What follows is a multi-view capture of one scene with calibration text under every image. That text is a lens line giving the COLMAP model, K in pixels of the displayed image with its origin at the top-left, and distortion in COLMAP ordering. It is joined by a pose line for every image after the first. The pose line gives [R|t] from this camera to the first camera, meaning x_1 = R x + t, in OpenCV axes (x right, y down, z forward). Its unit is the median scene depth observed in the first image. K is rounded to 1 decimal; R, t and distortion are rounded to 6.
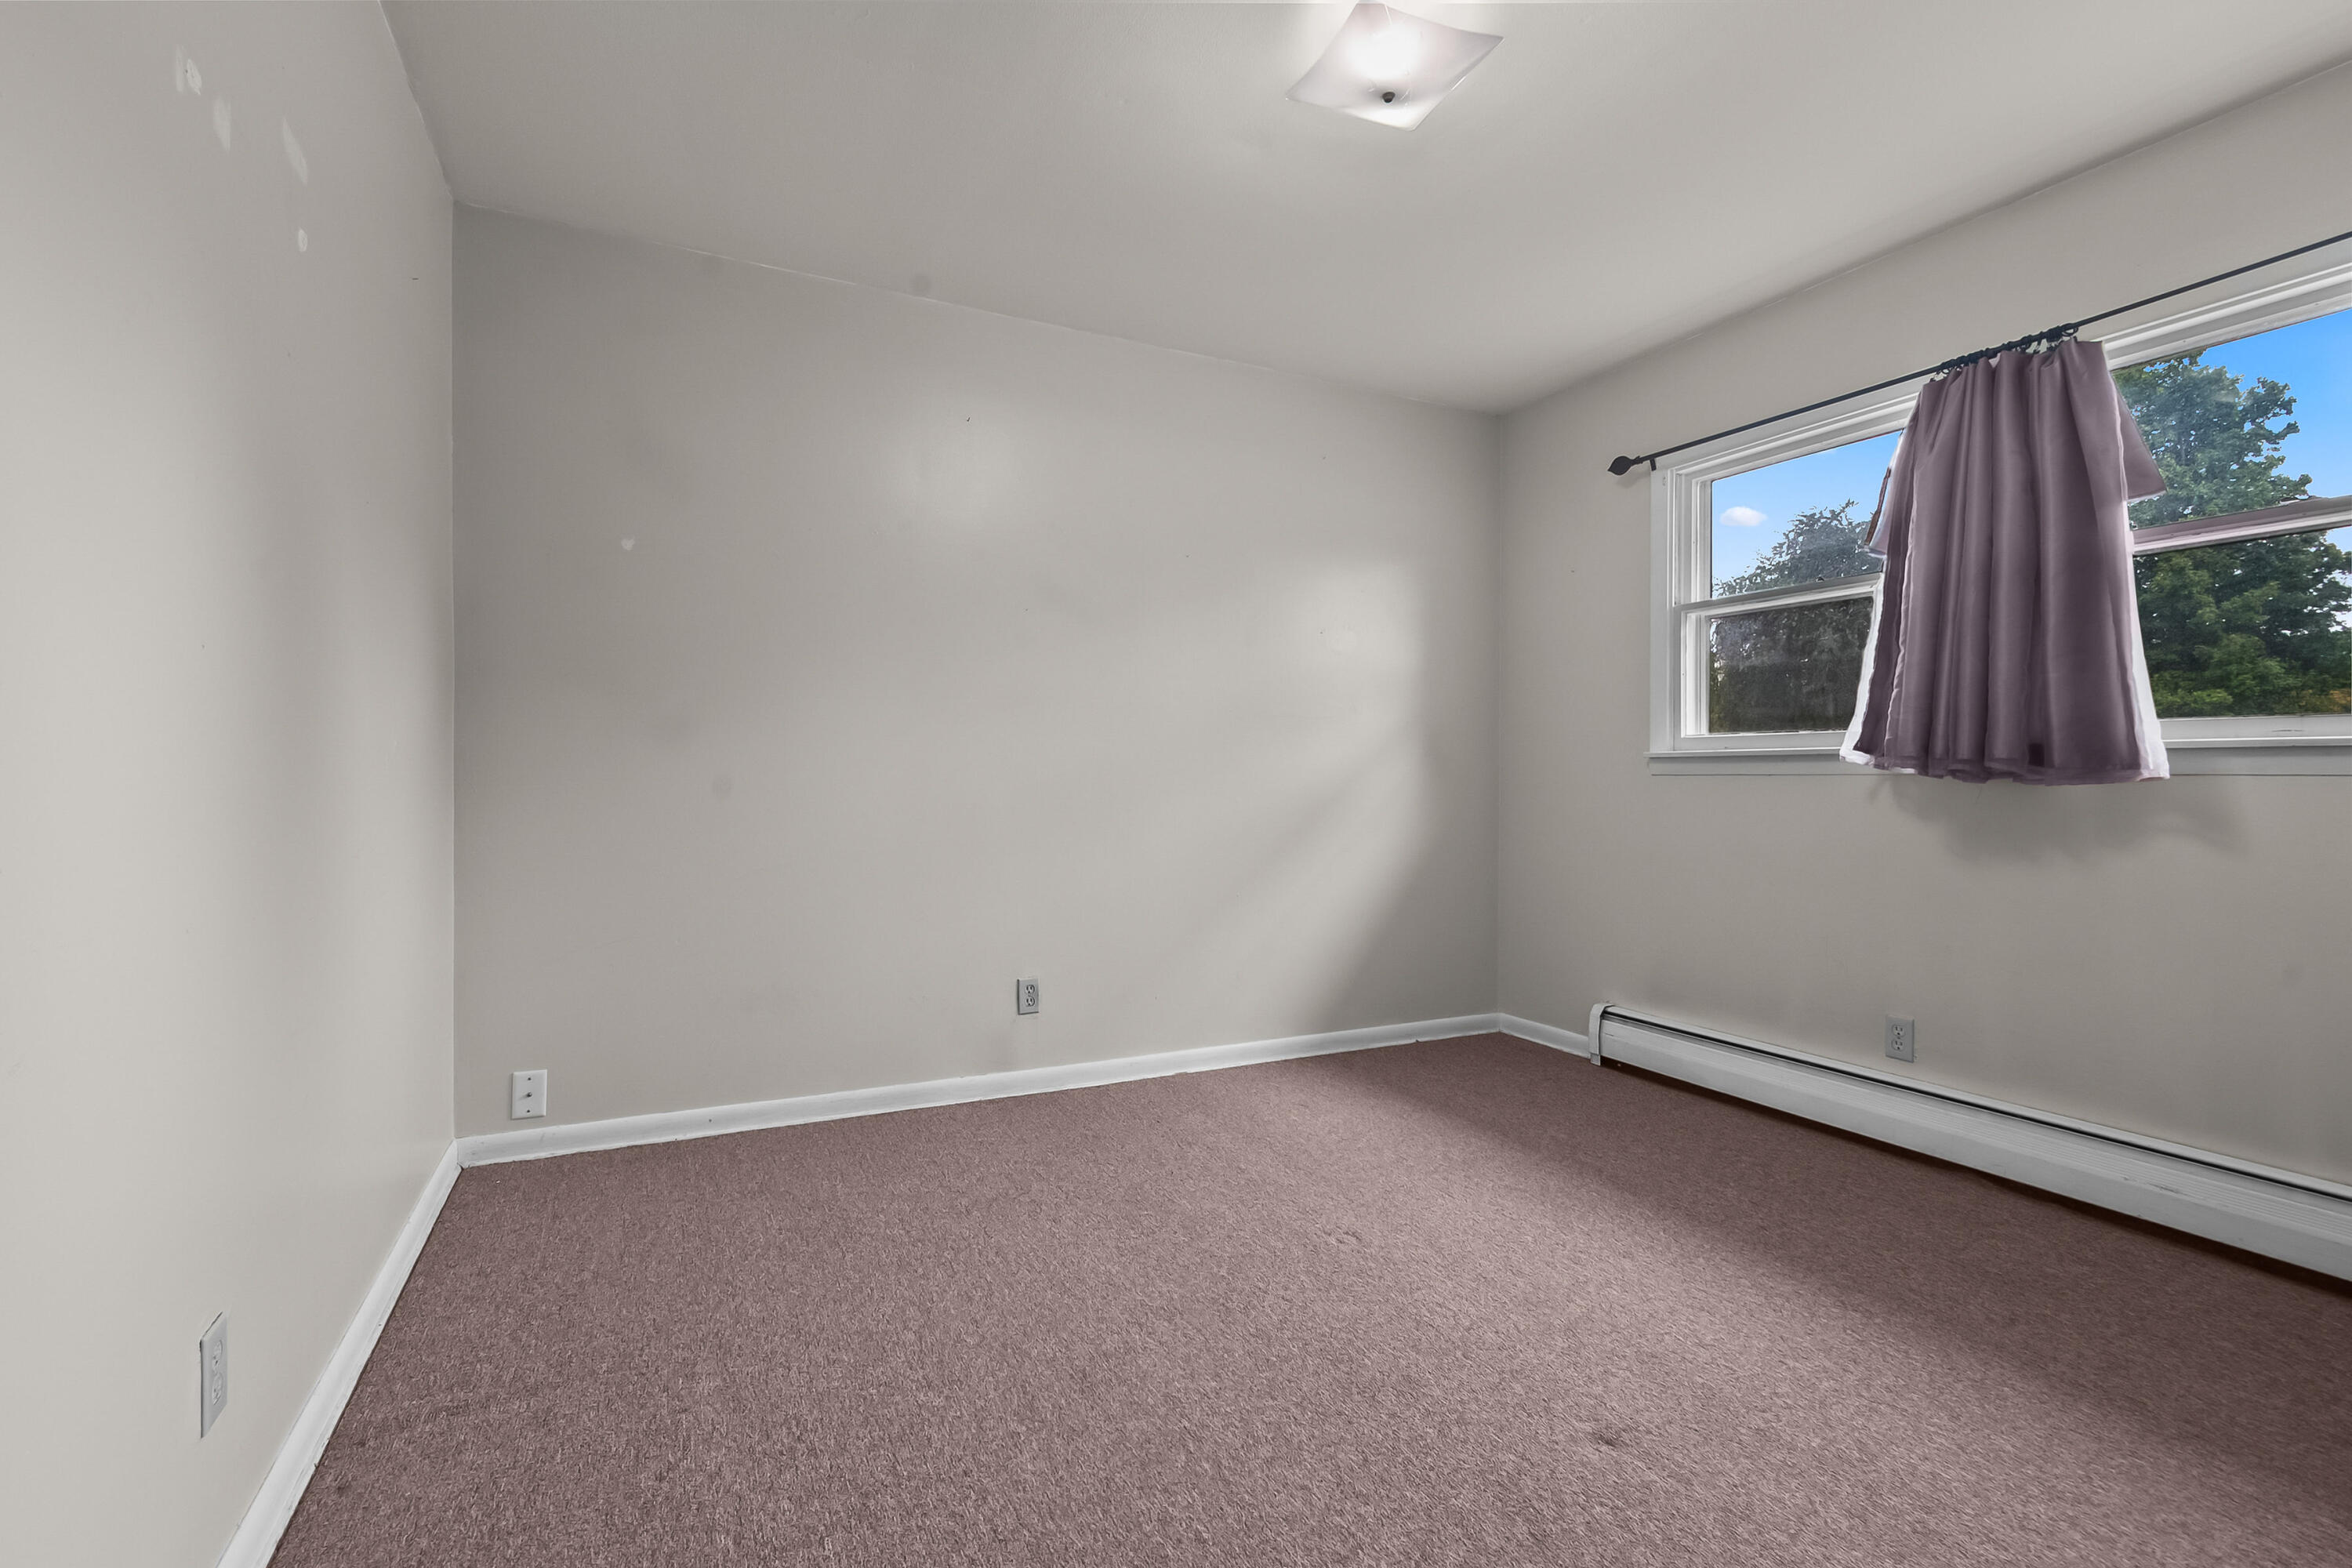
lens RADIAL K [[1043.8, 0, 1168.0], [0, 1043.8, 782.4], [0, 0, 1]] dist [0.007535, -0.005996]
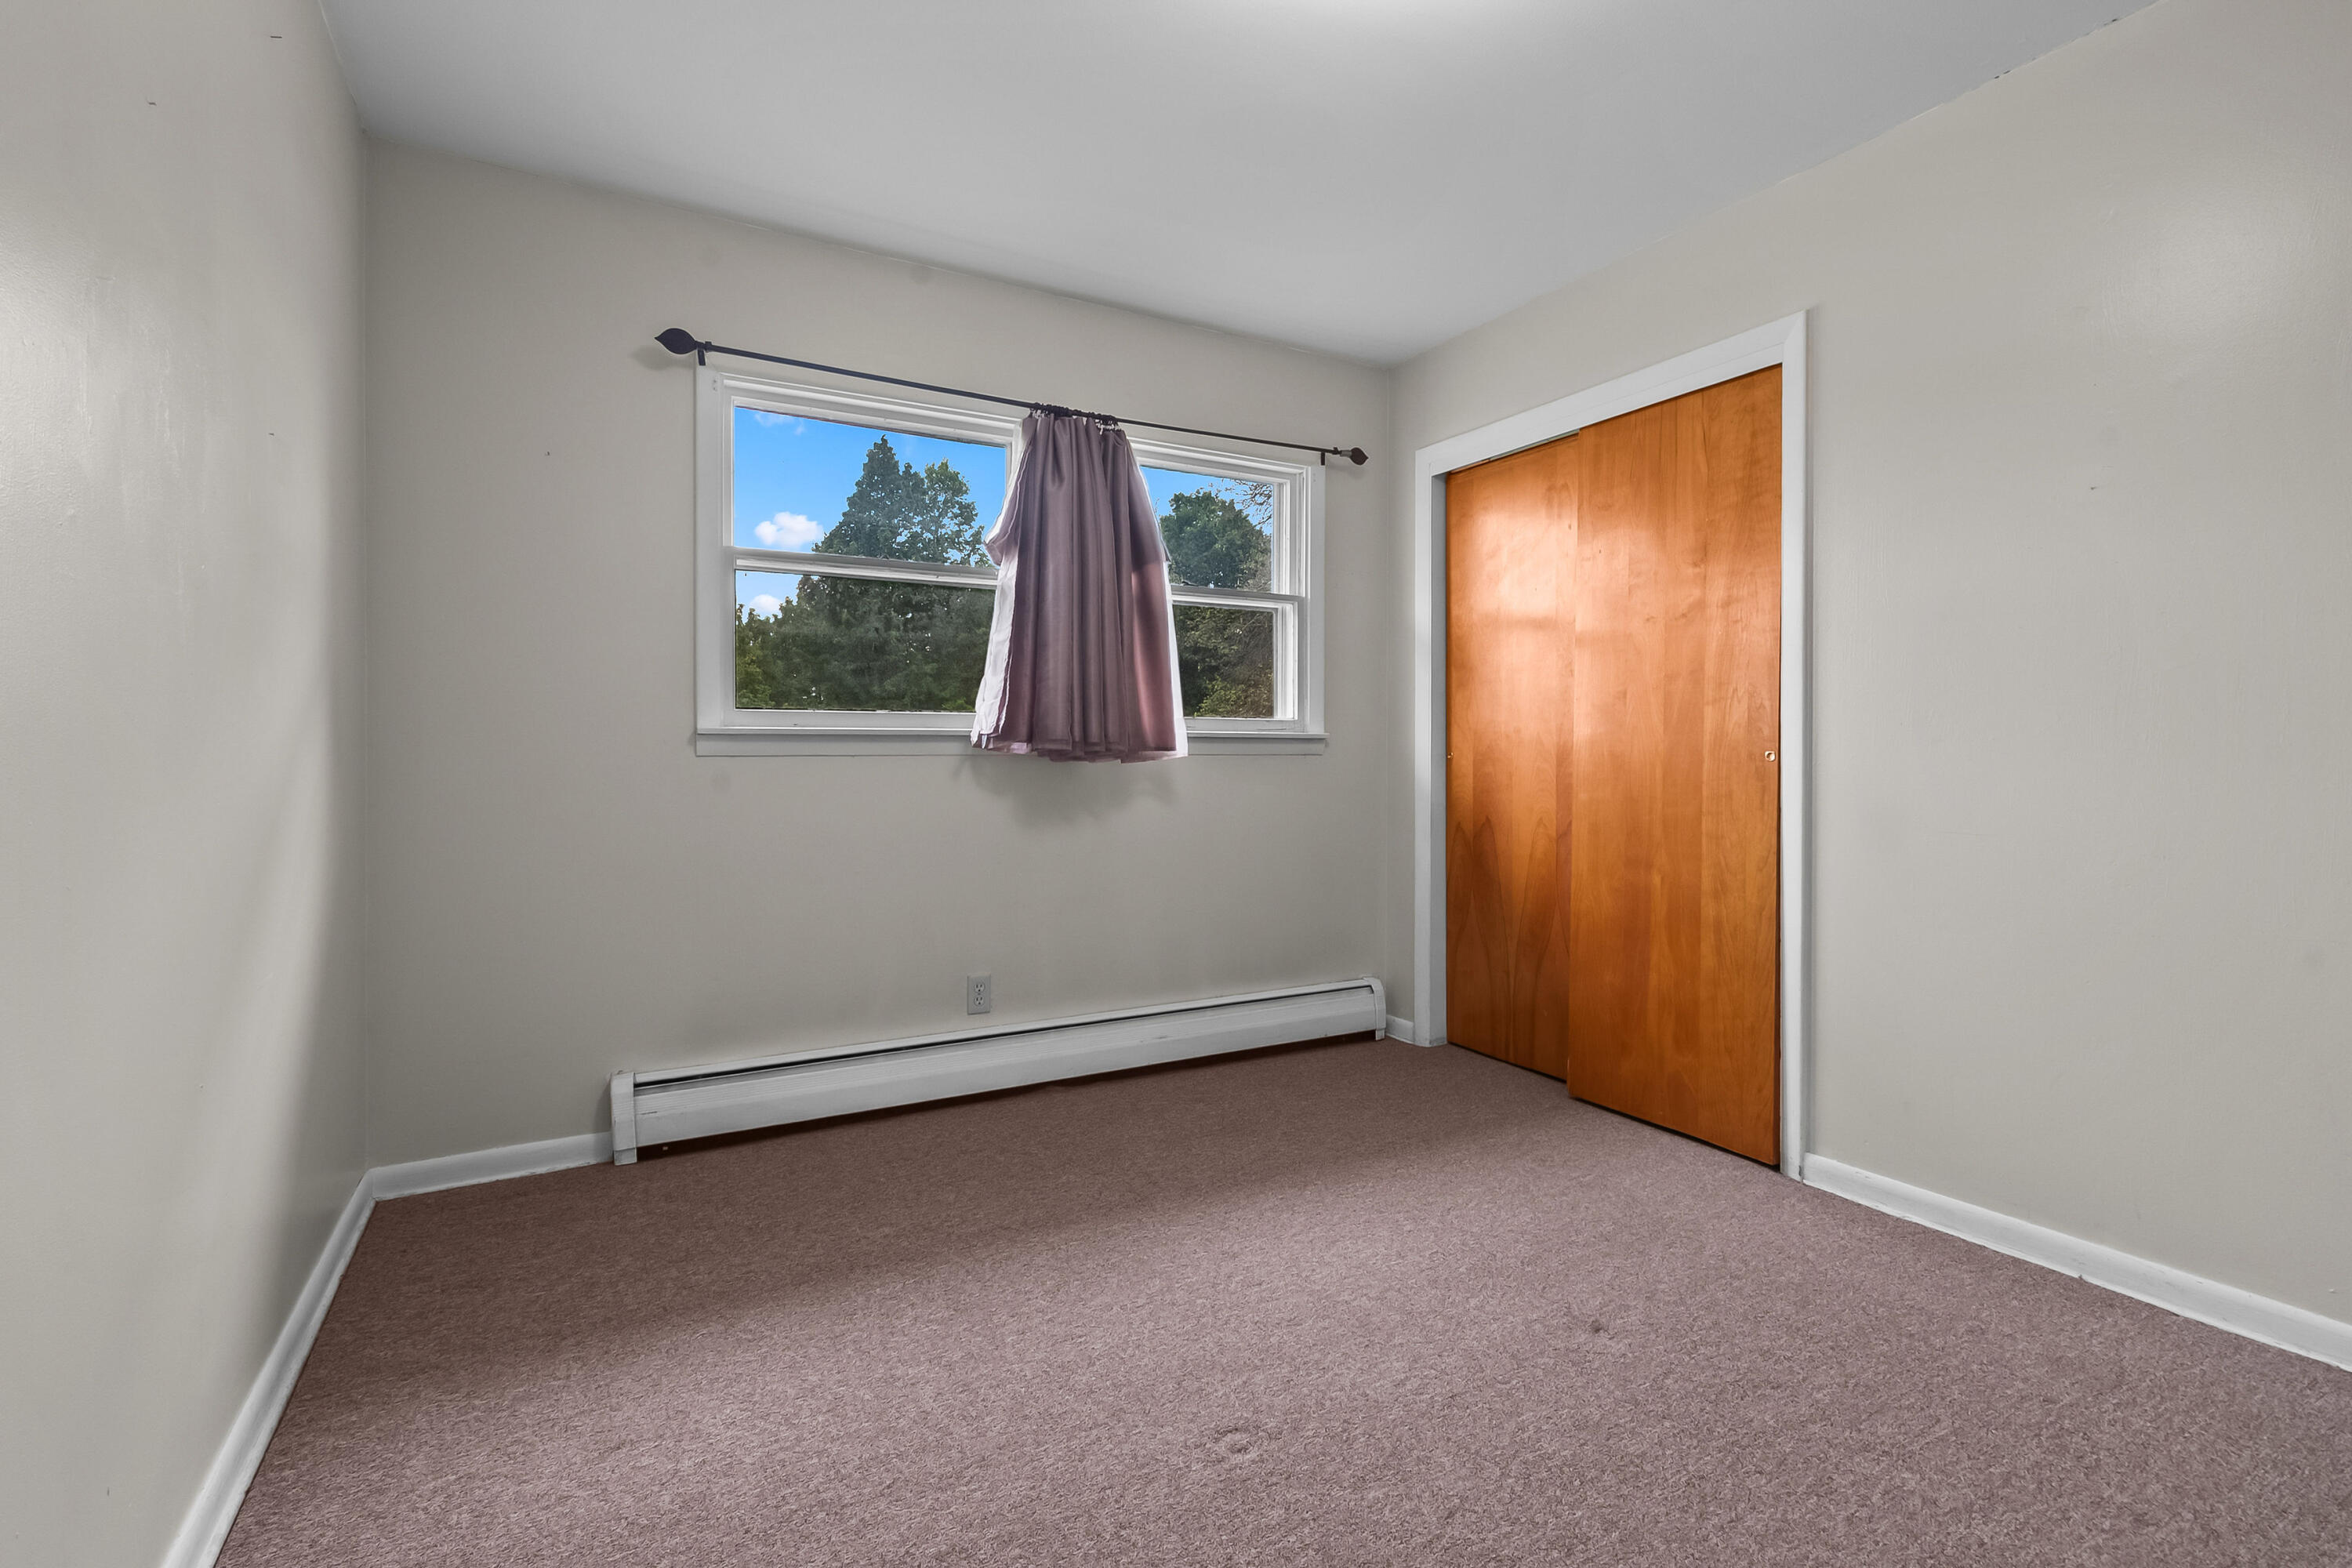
lens RADIAL K [[1043.8, 0, 1143.1], [0, 1043.8, 759.9], [0, 0, 1]] dist [0.007535, -0.005996]
pose [[-0.038888, -0.010198, 0.999192, -0.439964], [0.008922, 0.999905, 0.010552, -0.013887], [-0.999204, 0.009325, -0.038794, 0.943751]]
